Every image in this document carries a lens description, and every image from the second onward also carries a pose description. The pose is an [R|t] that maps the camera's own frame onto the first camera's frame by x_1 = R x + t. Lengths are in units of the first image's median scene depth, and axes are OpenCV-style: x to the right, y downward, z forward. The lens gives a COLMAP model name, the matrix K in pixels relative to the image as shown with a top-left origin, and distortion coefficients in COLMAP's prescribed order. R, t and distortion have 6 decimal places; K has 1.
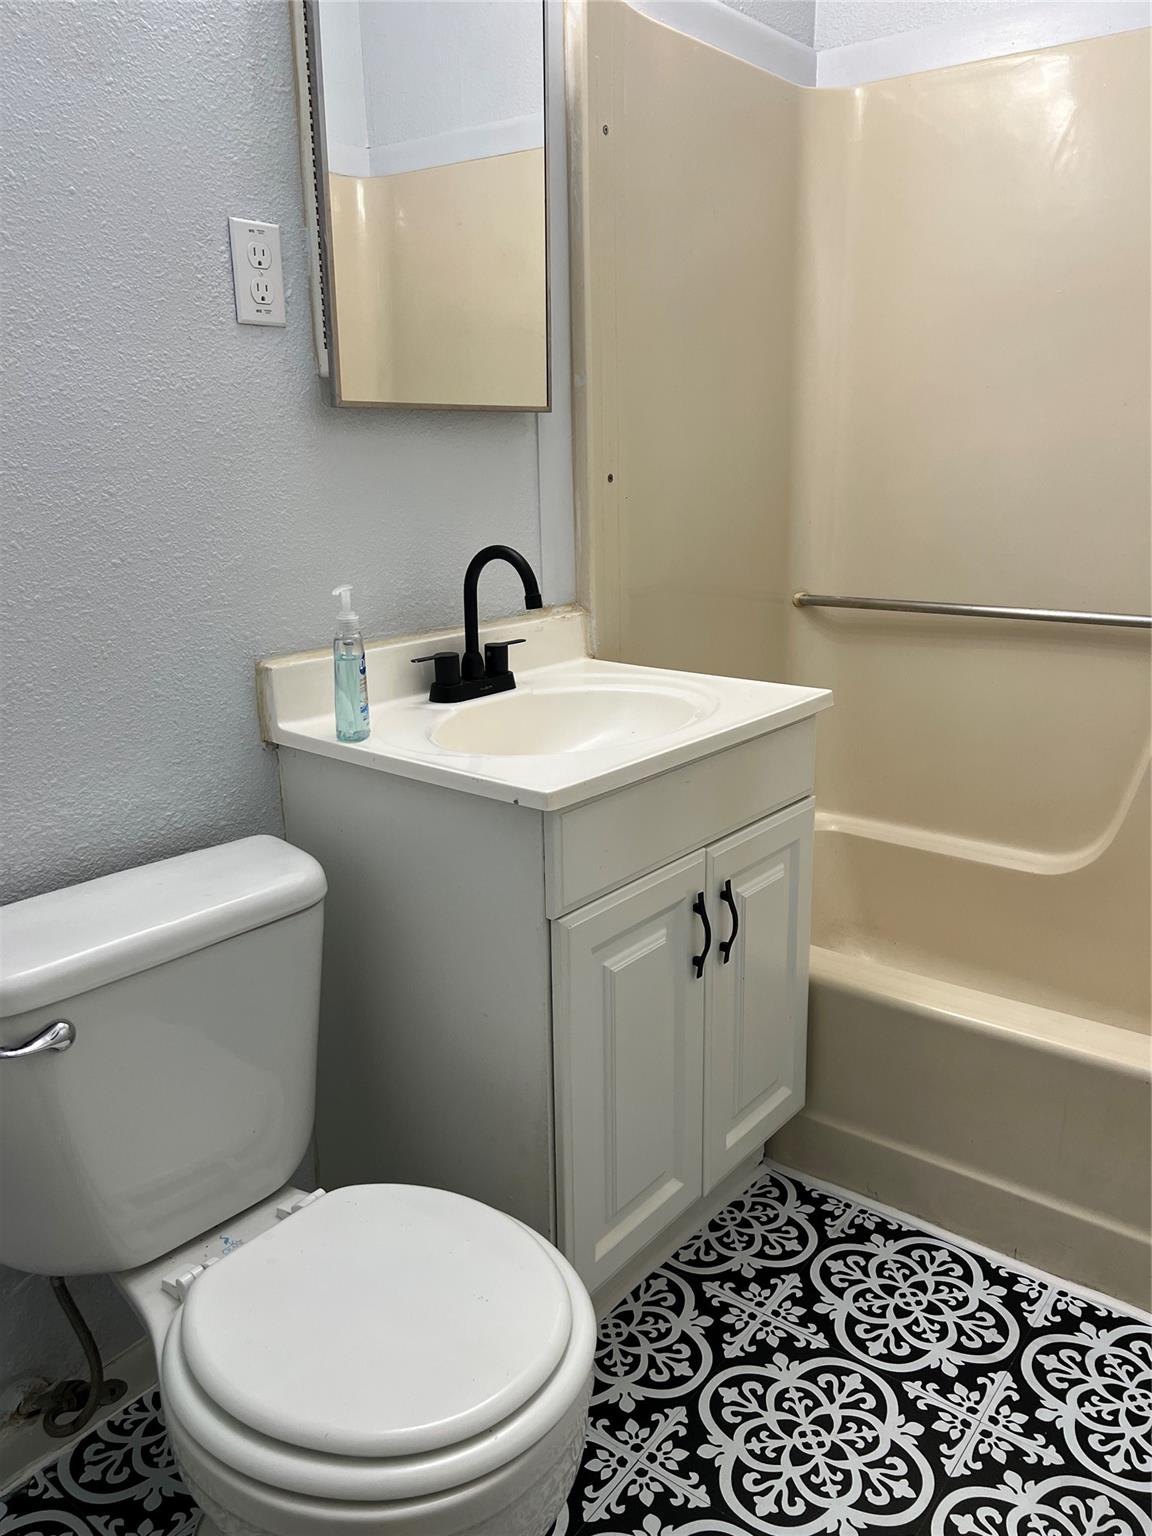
lens RADIAL K [[1153.8, 0, 588.0], [0, 1153.8, 772.6], [0, 0, 1]] dist [0.058568, -0.062630]
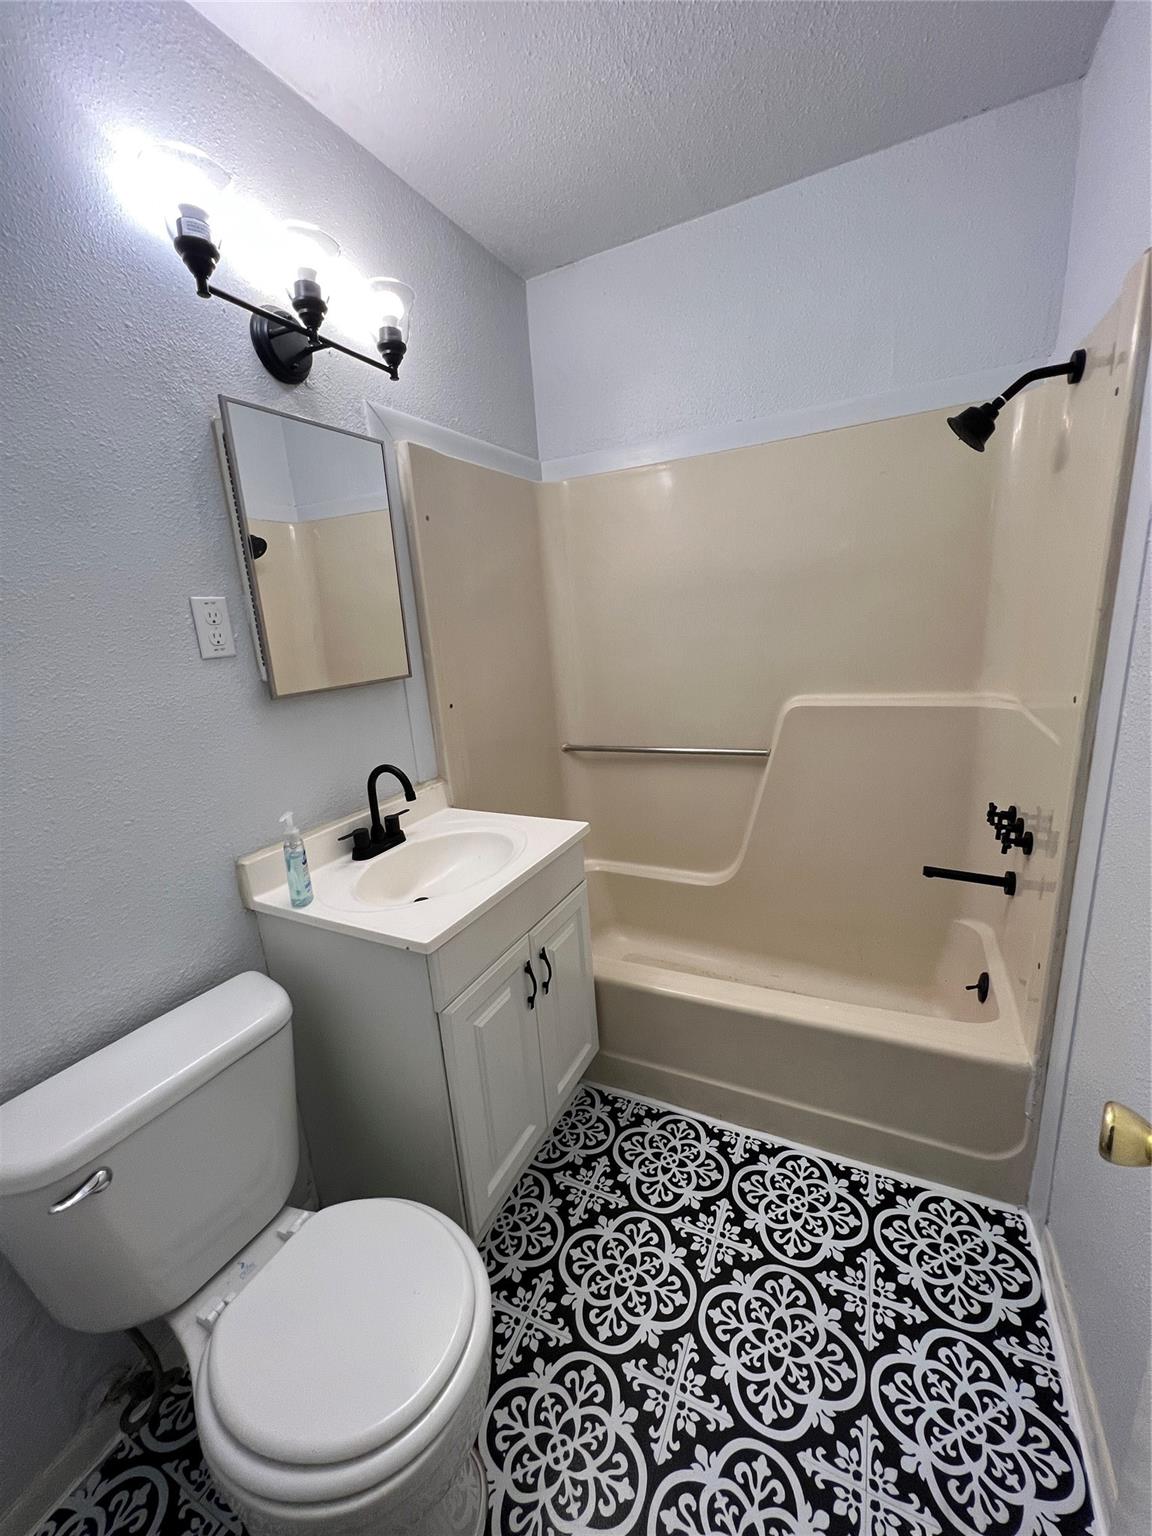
lens RADIAL K [[614.3, 0, 572.1], [0, 614.3, 769.1], [0, 0, 1]] dist [-0.000603, 0.000951]
pose [[0.978281, -0.102860, 0.179962, 0.026596], [0.111174, 0.993122, -0.036716, -0.132874], [-0.174948, 0.055925, 0.982988, 0.079869]]
